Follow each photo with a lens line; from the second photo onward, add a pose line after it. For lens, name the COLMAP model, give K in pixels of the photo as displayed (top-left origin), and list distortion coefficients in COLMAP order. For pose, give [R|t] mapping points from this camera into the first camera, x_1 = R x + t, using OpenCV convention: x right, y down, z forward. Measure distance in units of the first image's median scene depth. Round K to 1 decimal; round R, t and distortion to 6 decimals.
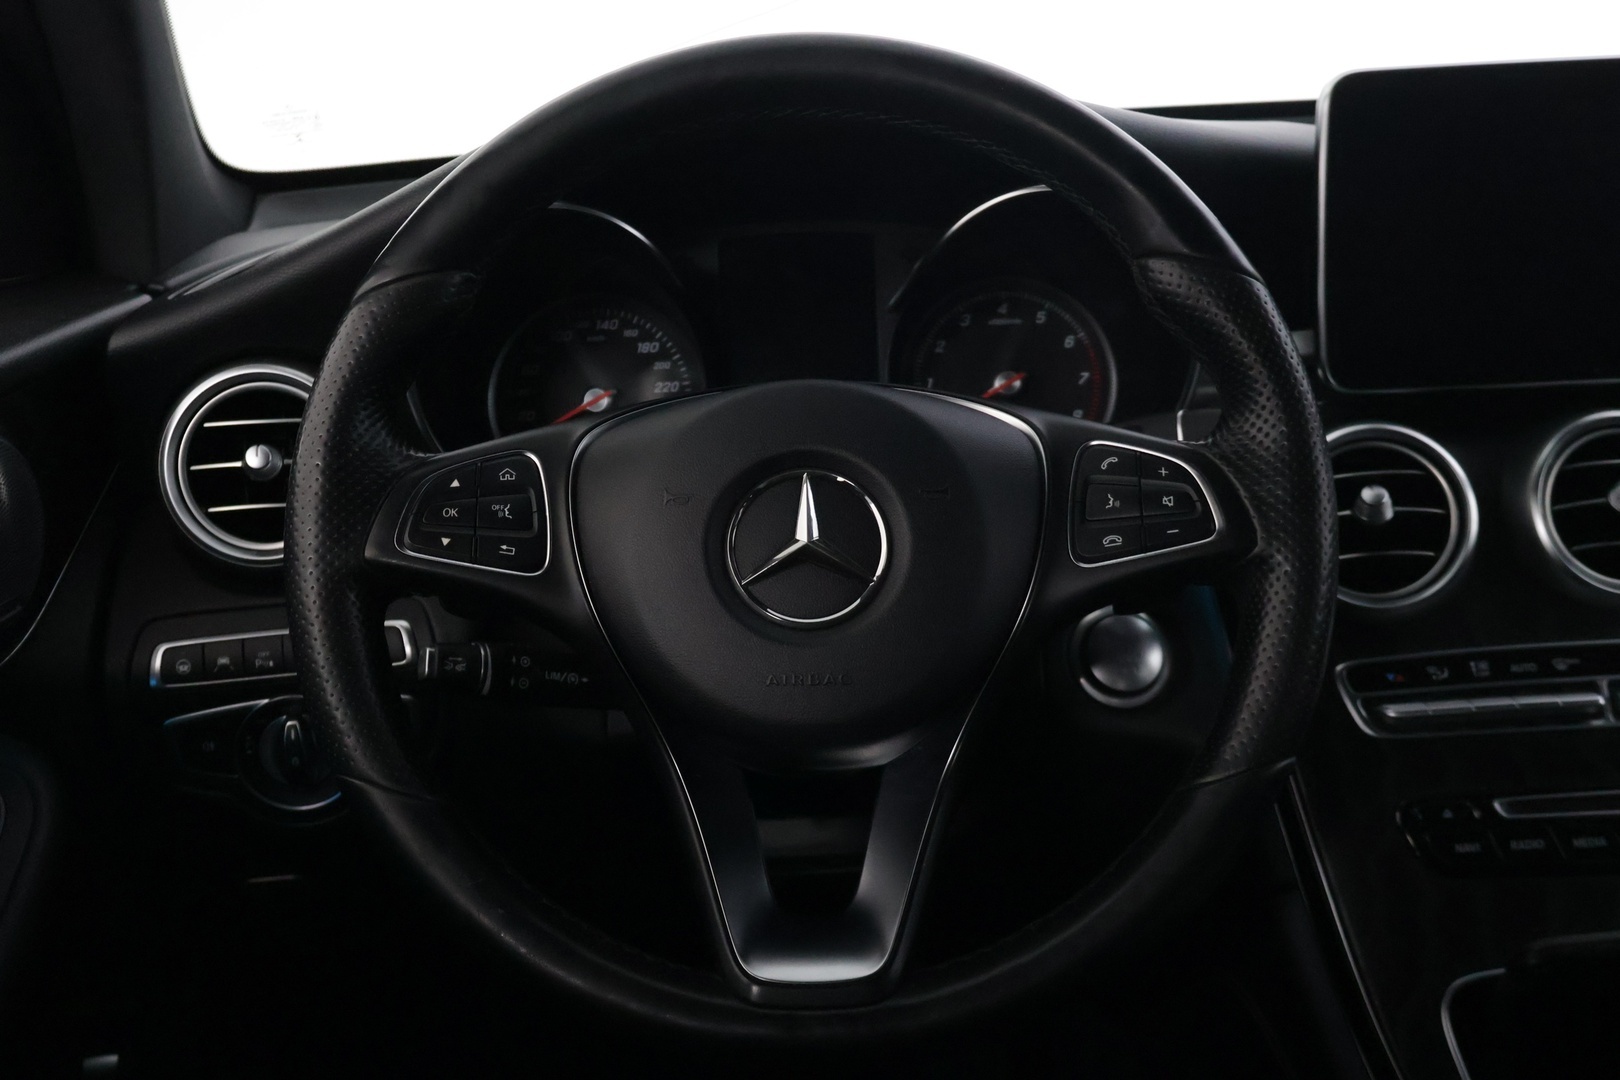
lens RADIAL K [[1775.1, 0, 811.3], [0, 1775.1, 539.5], [0, 0, 1]] dist [-0.011325, 0.000000]
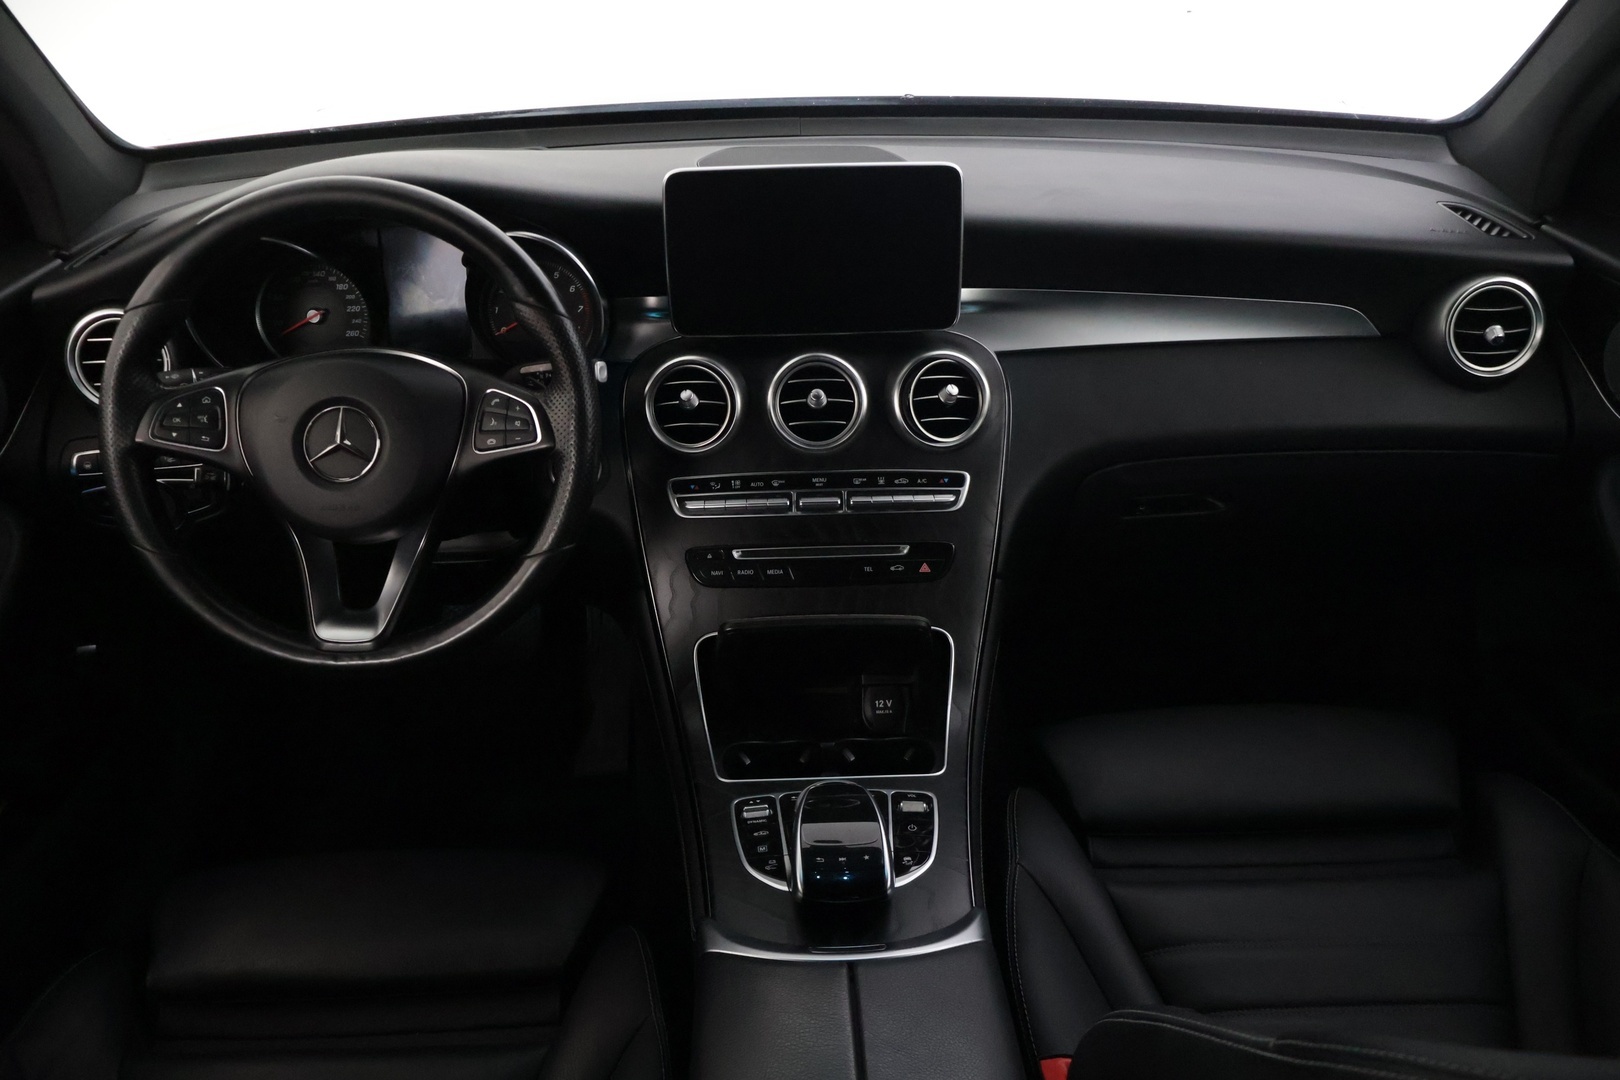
lens RADIAL K [[1333.6, 0, 806.0], [0, 1333.6, 527.2], [0, 0, 1]] dist [-0.015443, -0.000741]
pose [[0.999425, 0.021848, 0.025916, 0.418208], [-0.027189, 0.973276, 0.228024, -0.225199], [-0.020242, -0.228598, 0.973310, -0.478447]]
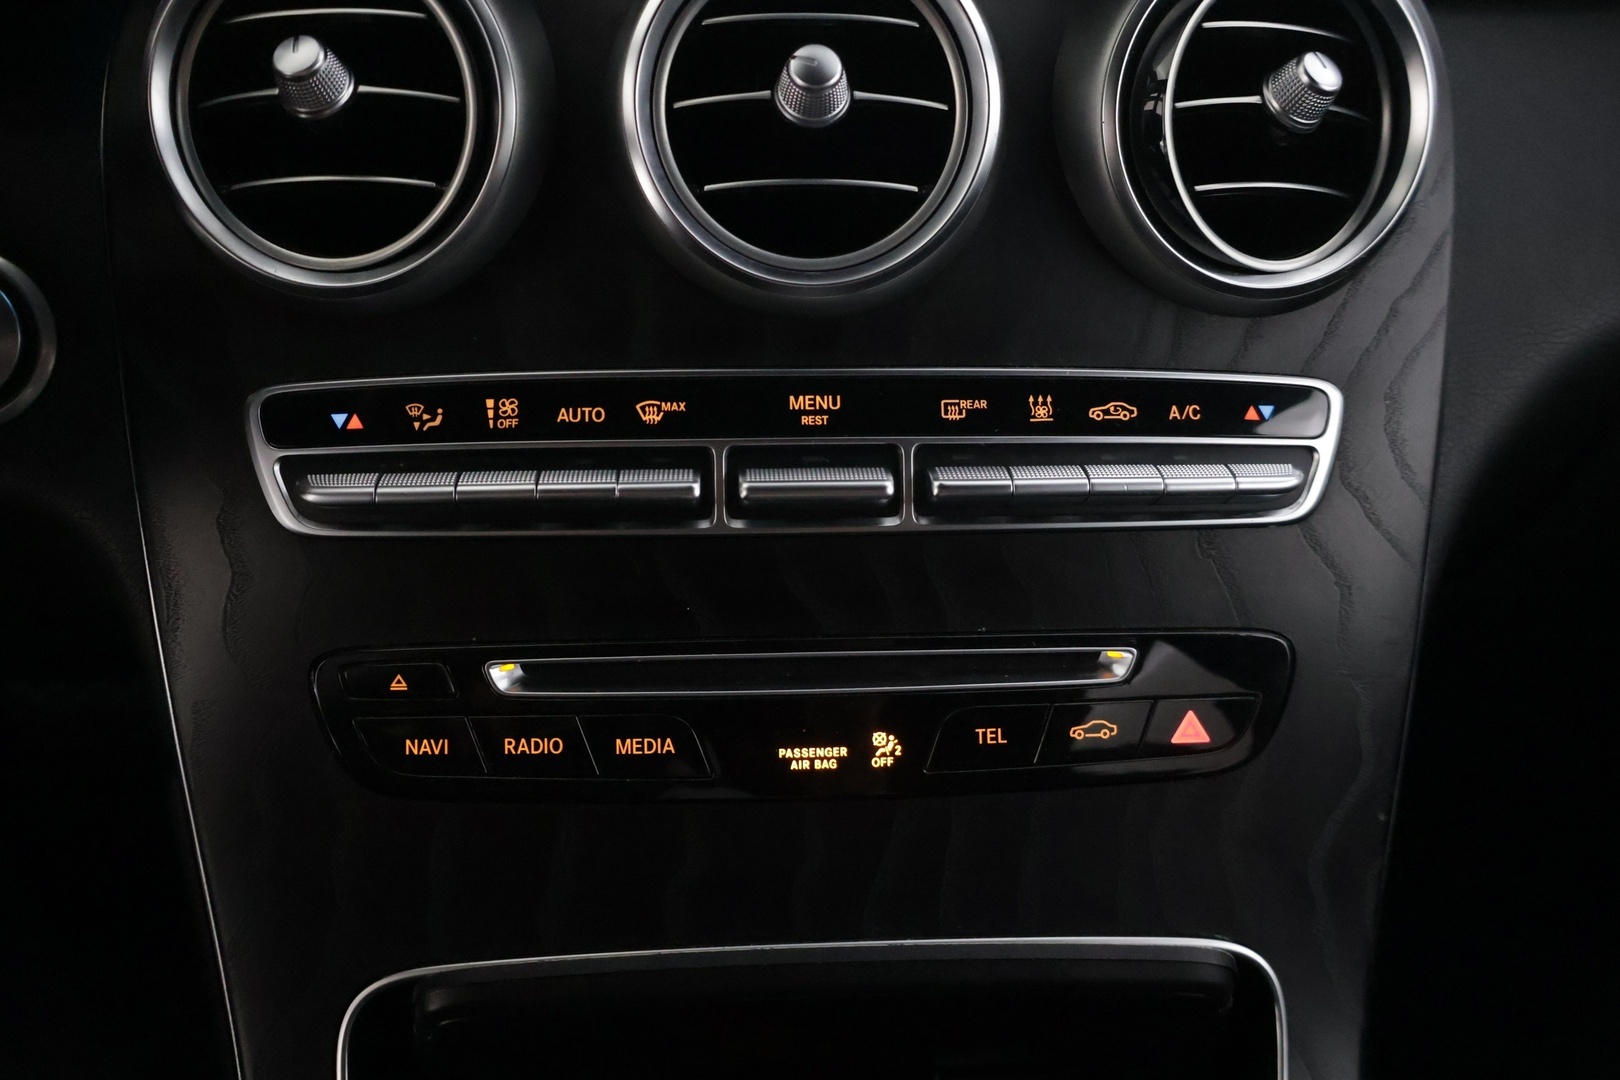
lens RADIAL K [[1333.6, 0, 805.3], [0, 1333.6, 551.9], [0, 0, 1]] dist [-0.015443, -0.000741]
pose [[0.996827, 0.033575, 0.072165, 0.440450], [-0.052728, 0.957744, 0.282749, -0.005170], [-0.059622, -0.285657, 0.956476, 0.598511]]
